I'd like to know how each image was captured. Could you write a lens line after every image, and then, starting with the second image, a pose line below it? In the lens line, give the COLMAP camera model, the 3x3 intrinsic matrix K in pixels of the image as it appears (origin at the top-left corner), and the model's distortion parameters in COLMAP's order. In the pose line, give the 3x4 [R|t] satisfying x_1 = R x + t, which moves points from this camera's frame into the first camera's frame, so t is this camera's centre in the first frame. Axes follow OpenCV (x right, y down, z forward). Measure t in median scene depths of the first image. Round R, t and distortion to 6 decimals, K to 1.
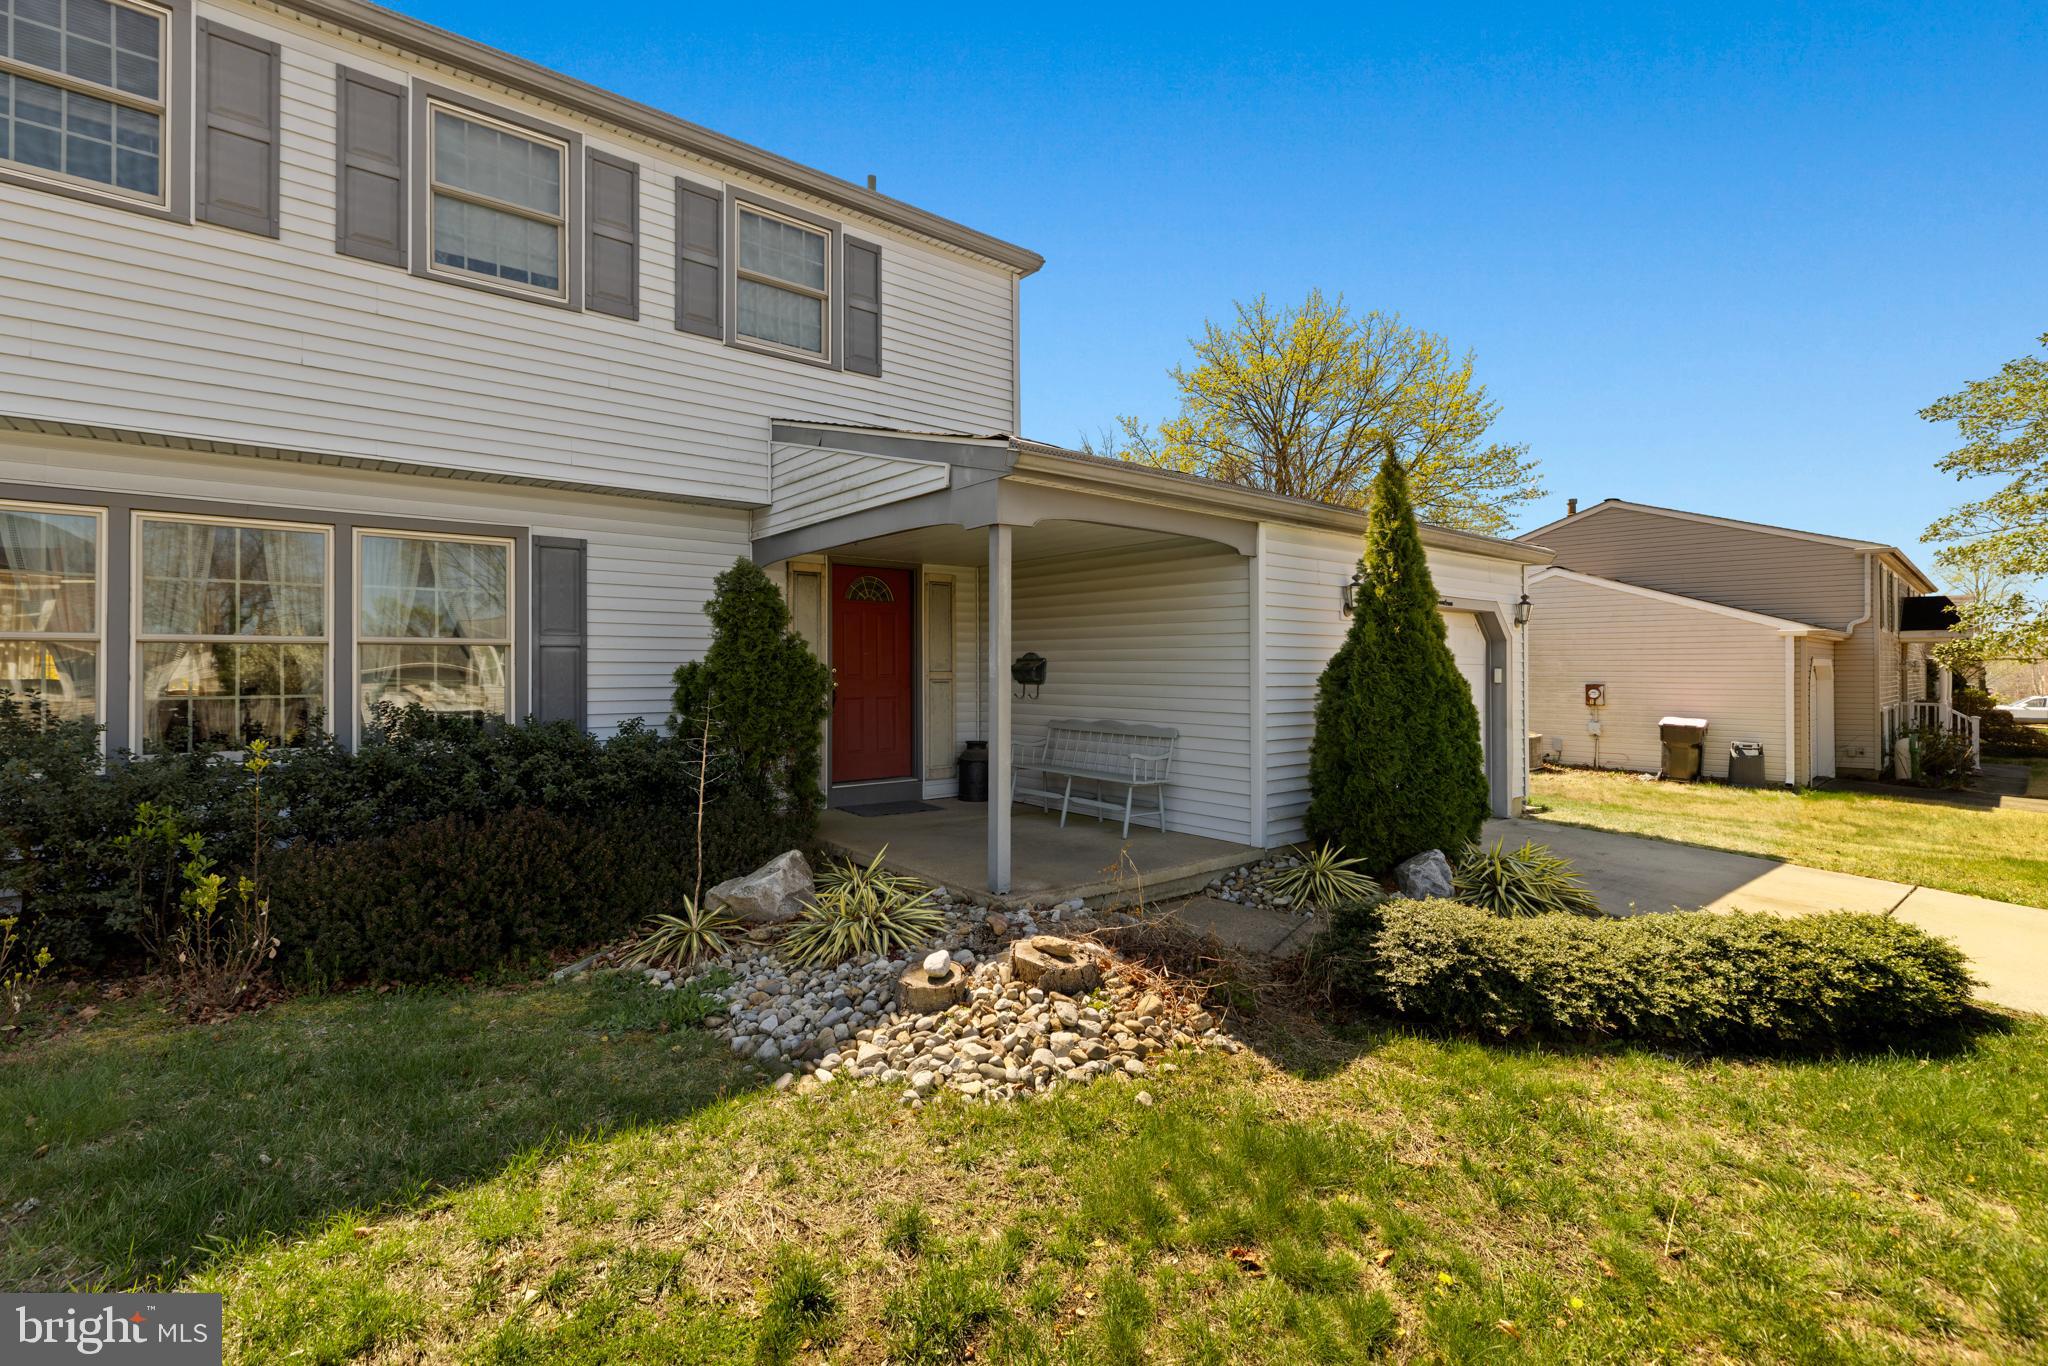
lens RADIAL K [[921.6, 0, 1050.1], [0, 921.6, 662.5], [0, 0, 1]] dist [0.028201, -0.000009]
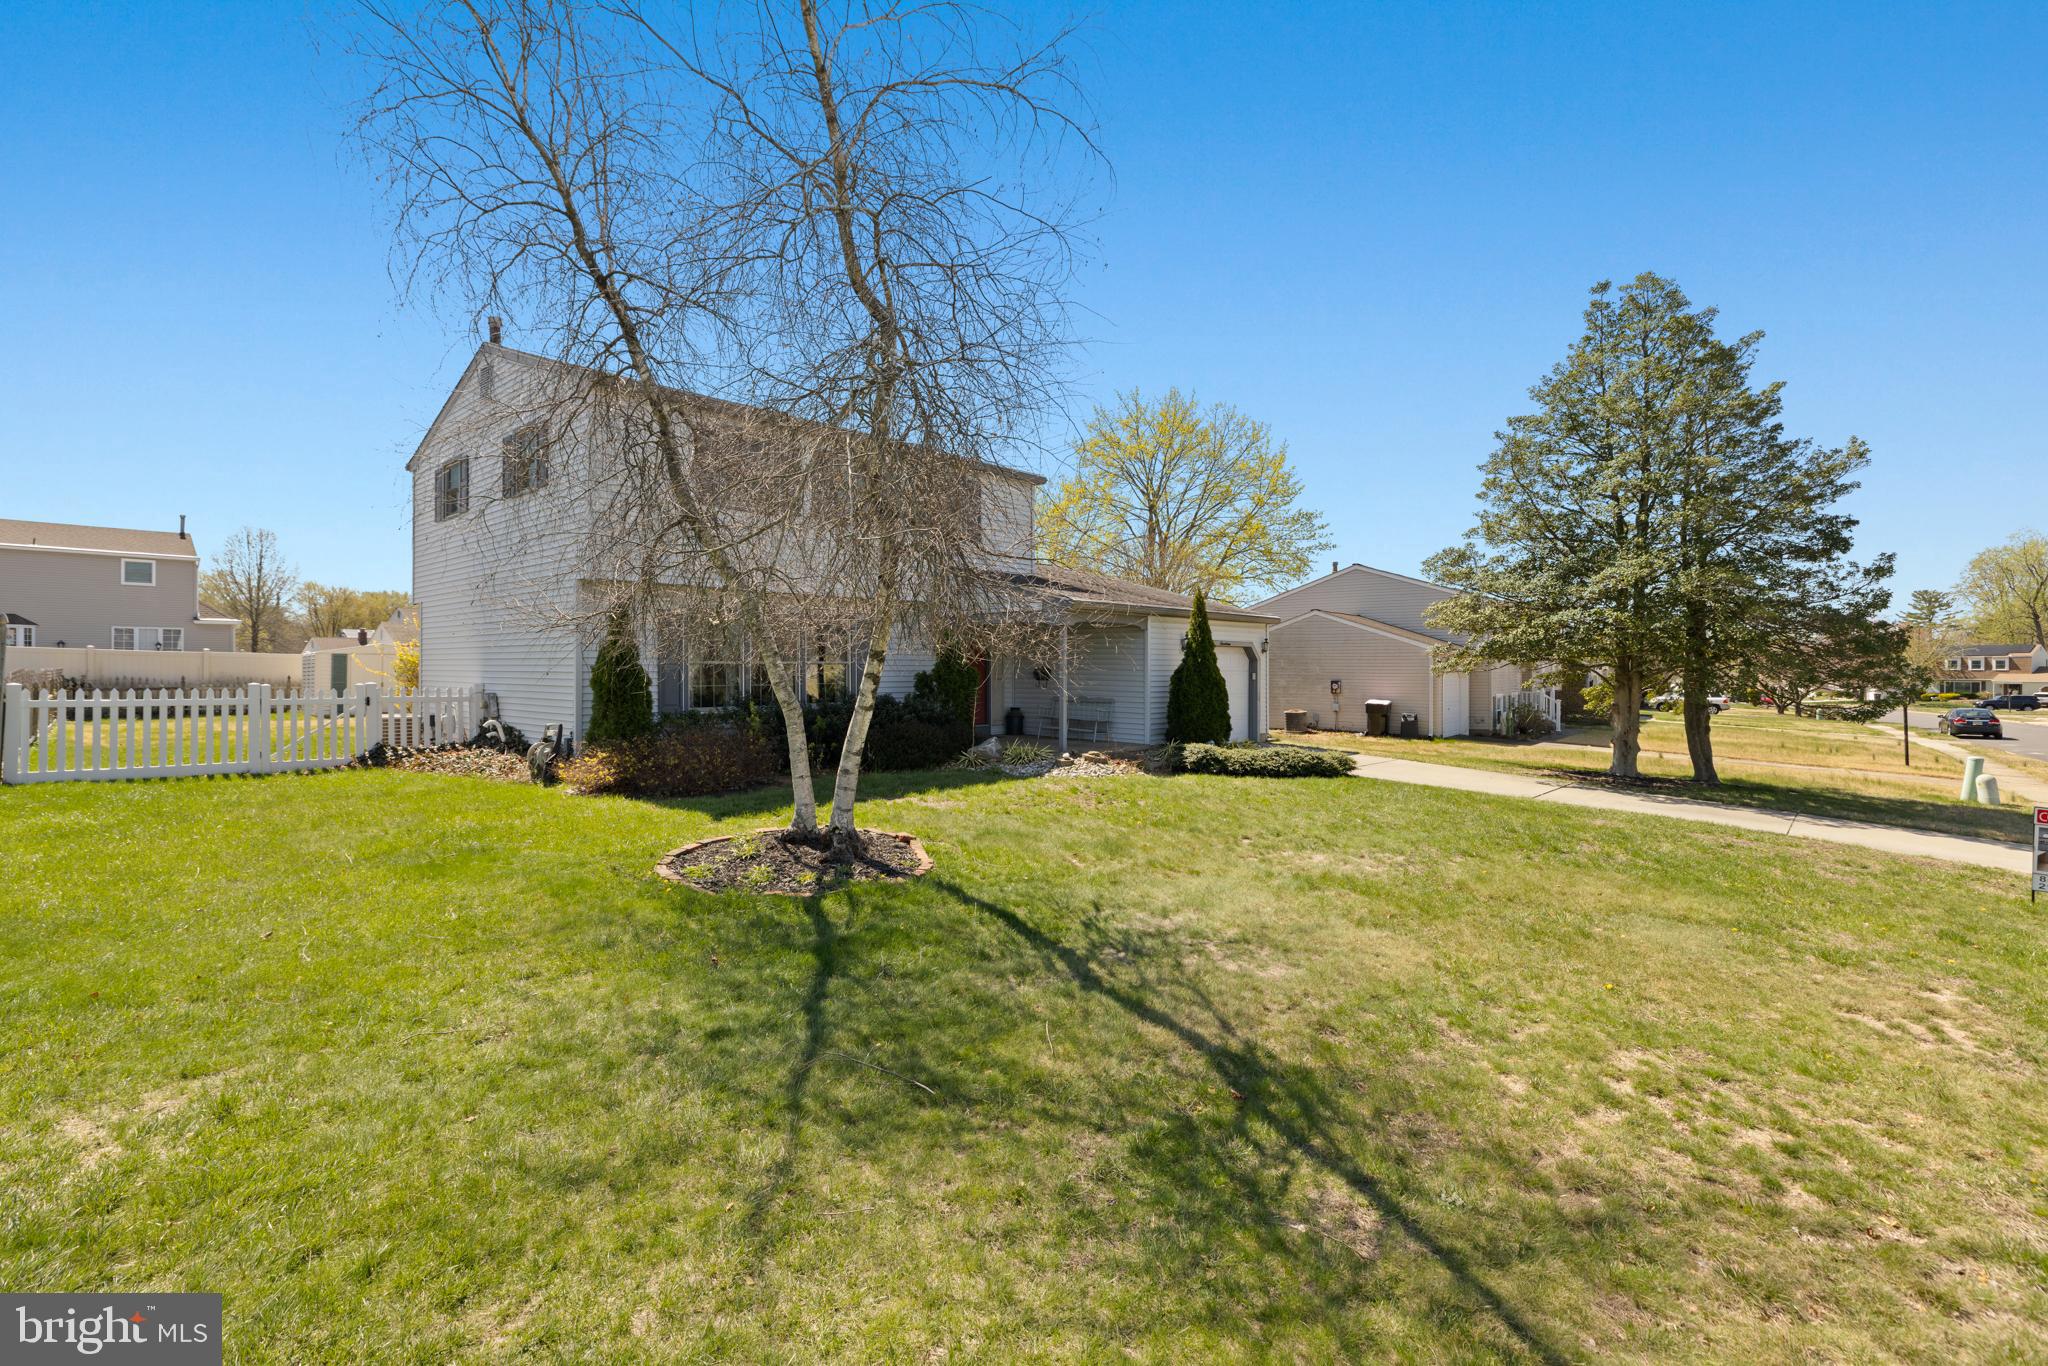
lens RADIAL K [[912.5, 0, 1022.3], [0, 912.5, 638.9], [0, 0, 1]] dist [-0.000154, -0.000037]
pose [[0.994381, 0.002266, 0.105837, -0.212758], [0.000413, 0.999680, -0.025277, -0.015037], [-0.105861, 0.025179, 0.994062, -0.812700]]
